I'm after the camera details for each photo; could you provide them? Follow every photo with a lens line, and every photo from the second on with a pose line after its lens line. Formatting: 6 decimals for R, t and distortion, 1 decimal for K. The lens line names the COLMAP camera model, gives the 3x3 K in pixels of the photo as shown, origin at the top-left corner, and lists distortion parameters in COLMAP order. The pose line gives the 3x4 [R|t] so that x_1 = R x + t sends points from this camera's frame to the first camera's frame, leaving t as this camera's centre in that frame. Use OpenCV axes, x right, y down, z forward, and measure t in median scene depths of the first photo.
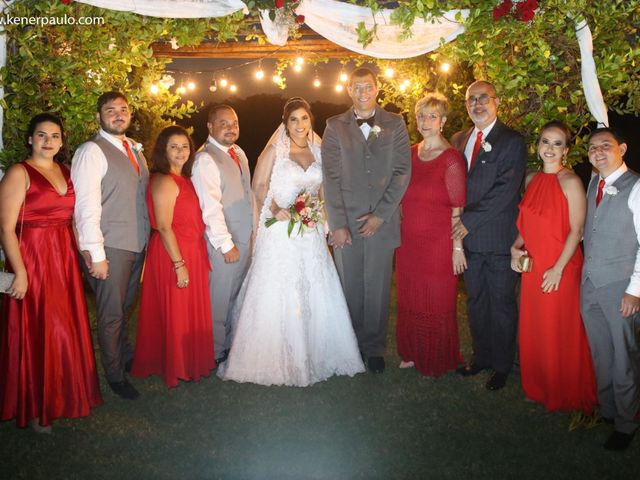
lens RADIAL K [[726.2, 0, 320.0], [0, 726.2, 240.0], [0, 0, 1]] dist [0.006259, 0.030048]
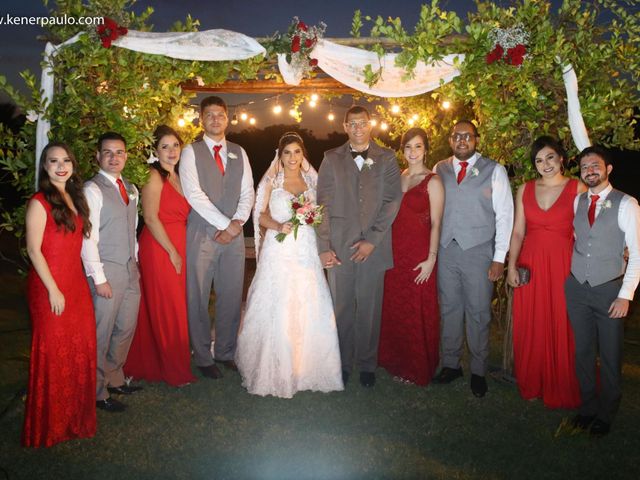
lens RADIAL K [[726.2, 0, 320.0], [0, 726.2, 240.0], [0, 0, 1]] dist [0.006259, 0.030048]
pose [[0.999680, 0.010595, -0.022958, 0.010607], [-0.011536, 0.999082, -0.041248, 0.015397], [0.022500, 0.041500, 0.998885, -0.103034]]
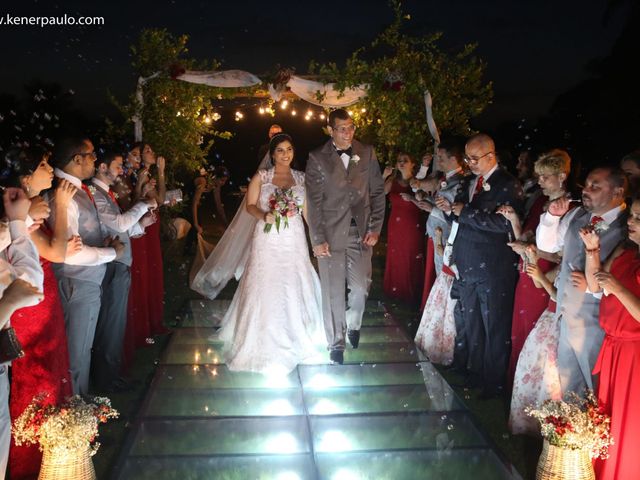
lens RADIAL K [[726.2, 0, 320.0], [0, 726.2, 240.0], [0, 0, 1]] dist [0.006259, 0.030048]
pose [[0.999129, 0.000675, 0.041721, -0.022720], [-0.000064, 0.999893, -0.014653, 0.146631], [-0.041727, 0.014638, 0.999022, -1.004073]]
